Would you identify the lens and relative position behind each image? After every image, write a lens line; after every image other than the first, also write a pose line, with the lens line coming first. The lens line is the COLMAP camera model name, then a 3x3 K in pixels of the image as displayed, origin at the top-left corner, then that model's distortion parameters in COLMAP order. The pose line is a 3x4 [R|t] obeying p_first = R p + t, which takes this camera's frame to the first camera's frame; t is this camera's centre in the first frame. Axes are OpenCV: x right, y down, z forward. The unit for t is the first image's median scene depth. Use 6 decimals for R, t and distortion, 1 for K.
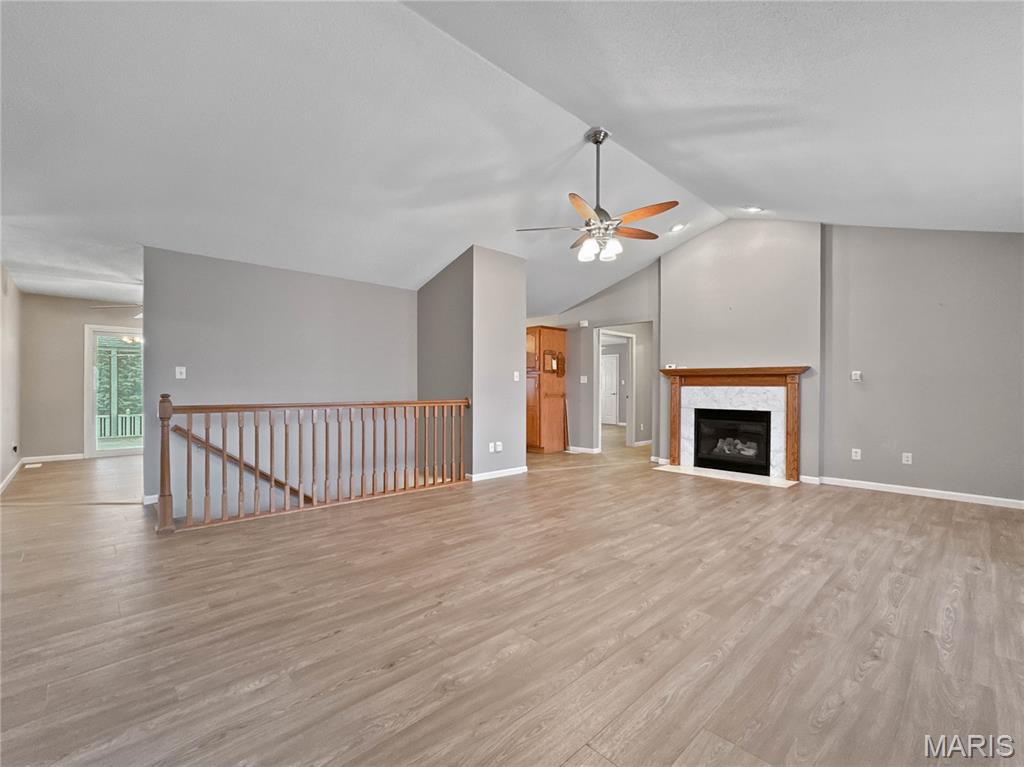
lens RADIAL K [[446.9, 0, 467.1], [0, 446.9, 383.7], [0, 0, 1]] dist [-0.025935, 0.006176]
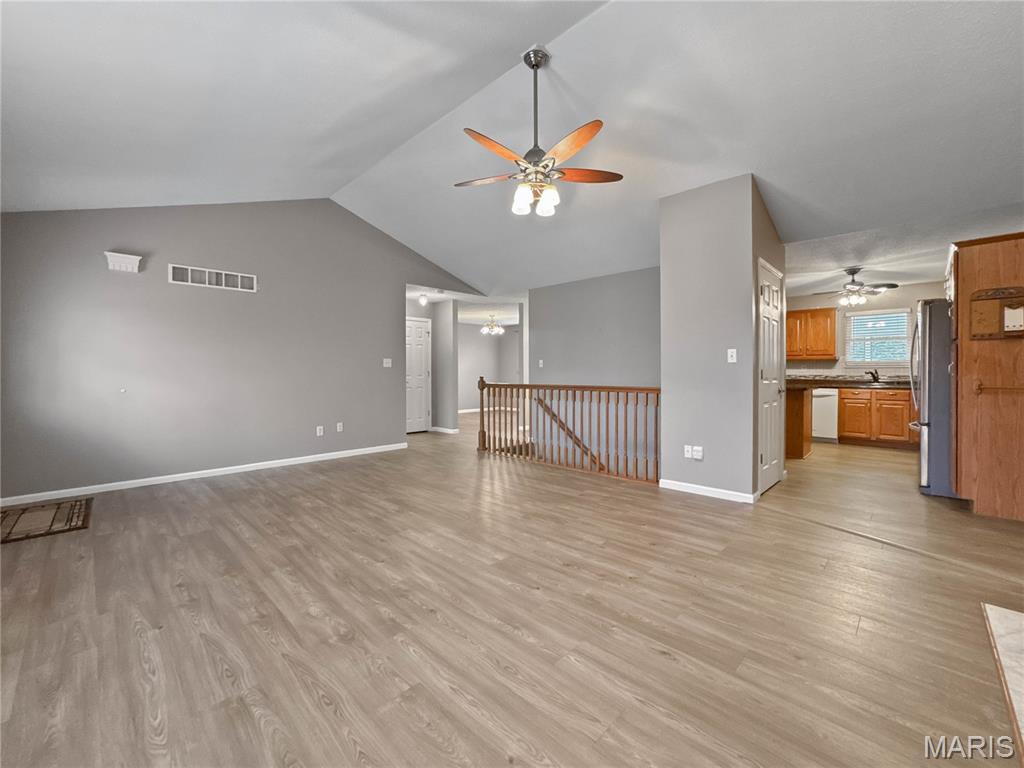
lens RADIAL K [[434.5, 0, 509.5], [0, 434.5, 379.4], [0, 0, 1]] dist [-0.037425, 0.013347]
pose [[0.080578, 0.014096, -0.996649, 1.377791], [0.009865, 0.999840, 0.014939, 0.008050], [0.996700, -0.011036, 0.080426, 1.146656]]
